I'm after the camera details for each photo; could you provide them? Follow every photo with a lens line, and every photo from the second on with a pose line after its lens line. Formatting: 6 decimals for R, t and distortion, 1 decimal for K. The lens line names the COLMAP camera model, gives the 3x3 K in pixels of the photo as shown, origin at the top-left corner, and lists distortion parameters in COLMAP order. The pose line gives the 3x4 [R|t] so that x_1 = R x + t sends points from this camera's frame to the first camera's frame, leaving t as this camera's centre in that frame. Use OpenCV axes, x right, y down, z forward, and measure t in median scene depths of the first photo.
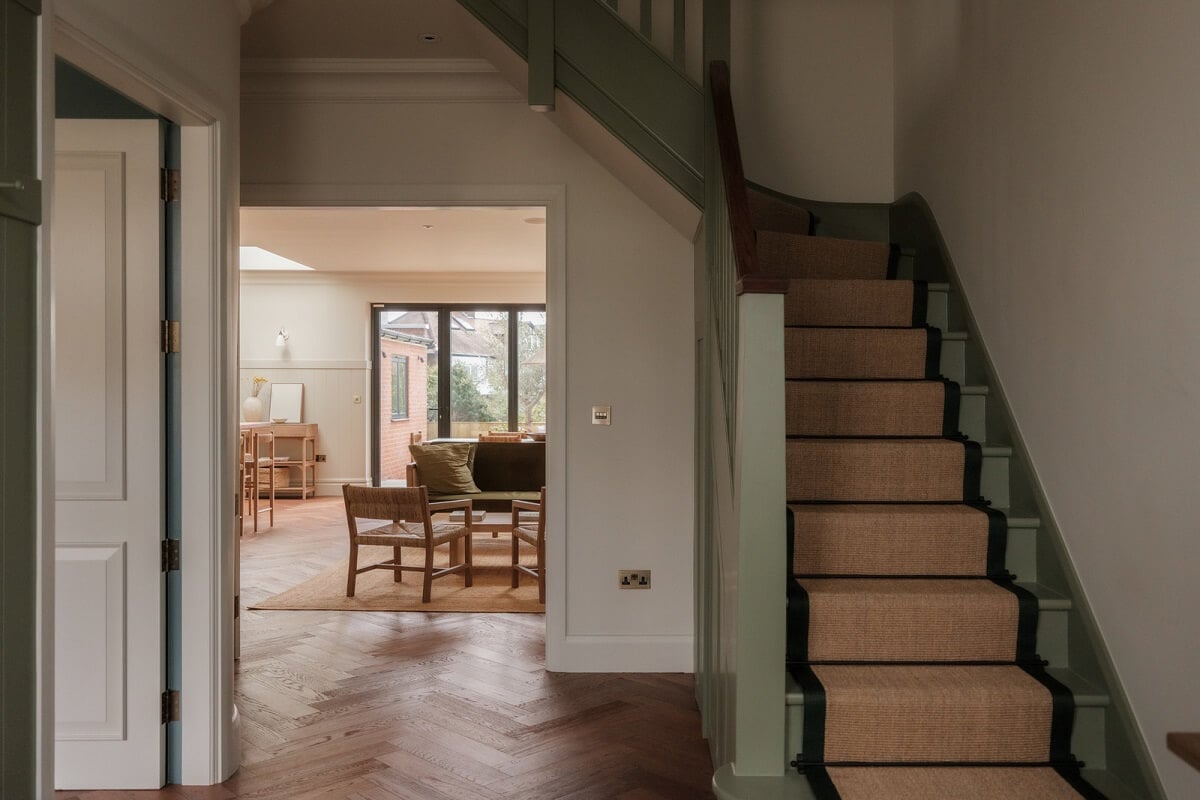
lens RADIAL K [[1044.0, 0, 600.0], [0, 1044.0, 400.0], [0, 0, 1]] dist [0.006421, 0.002326]
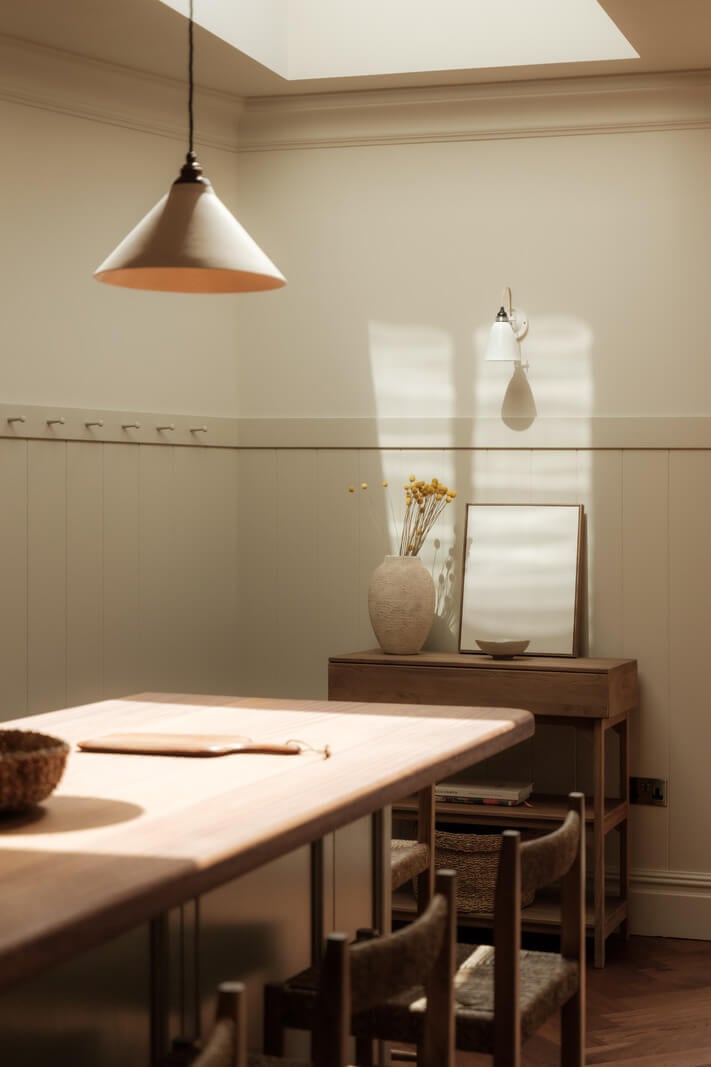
lens RADIAL K [[1718.1, 0, 355.5], [0, 1718.1, 533.5], [0, 0, 1]] dist [-0.005242, 0.018991]
pose [[0.957412, 0.012818, -0.288442, -0.215474], [-0.009047, 0.999855, 0.014403, -0.014383], [0.288585, -0.011181, 0.957389, 0.572195]]
